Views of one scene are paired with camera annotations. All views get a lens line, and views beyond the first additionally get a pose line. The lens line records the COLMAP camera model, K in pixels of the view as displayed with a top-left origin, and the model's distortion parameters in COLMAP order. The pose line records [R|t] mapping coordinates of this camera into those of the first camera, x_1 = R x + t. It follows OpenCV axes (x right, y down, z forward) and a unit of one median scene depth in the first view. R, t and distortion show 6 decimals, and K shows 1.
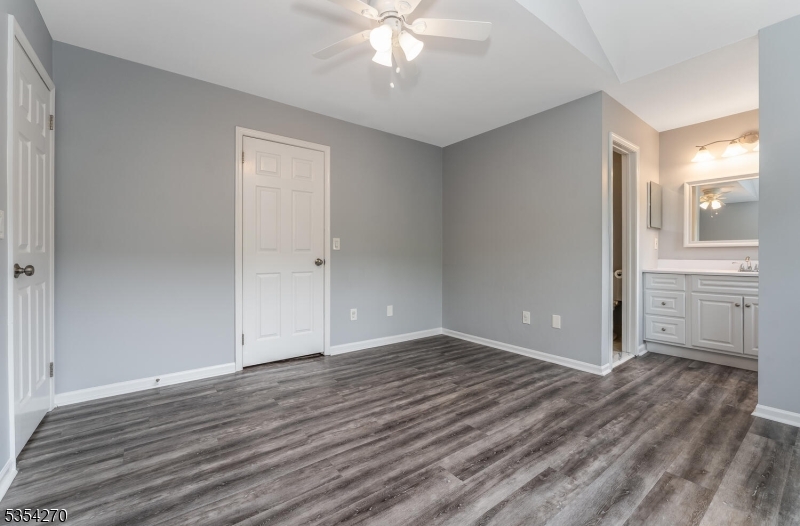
lens RADIAL K [[331.2, 0, 400.7], [0, 331.2, 257.4], [0, 0, 1]] dist [-0.003356, -0.000796]
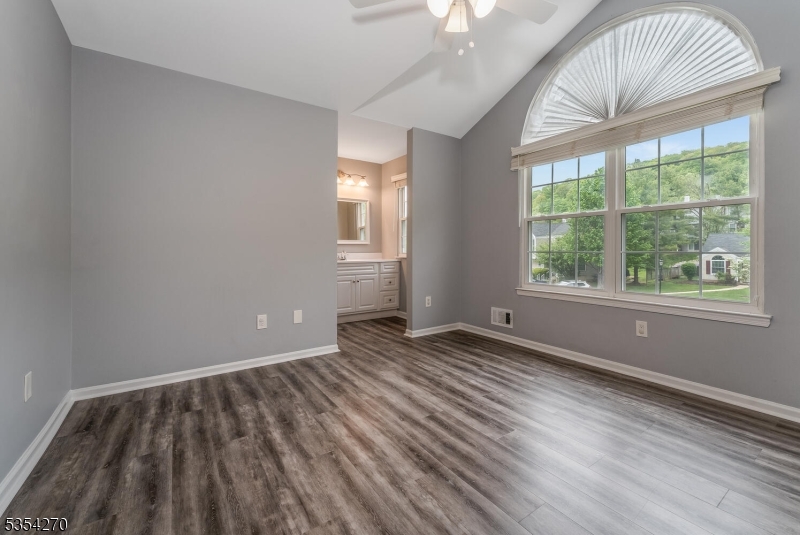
lens RADIAL K [[335.7, 0, 398.8], [0, 335.7, 251.7], [0, 0, 1]] dist [-0.003370, -0.000236]
pose [[0.060849, -0.006224, 0.998128, -0.918959], [0.008930, 0.999944, 0.005691, -0.007437], [-0.998107, 0.008567, 0.060901, 1.132303]]
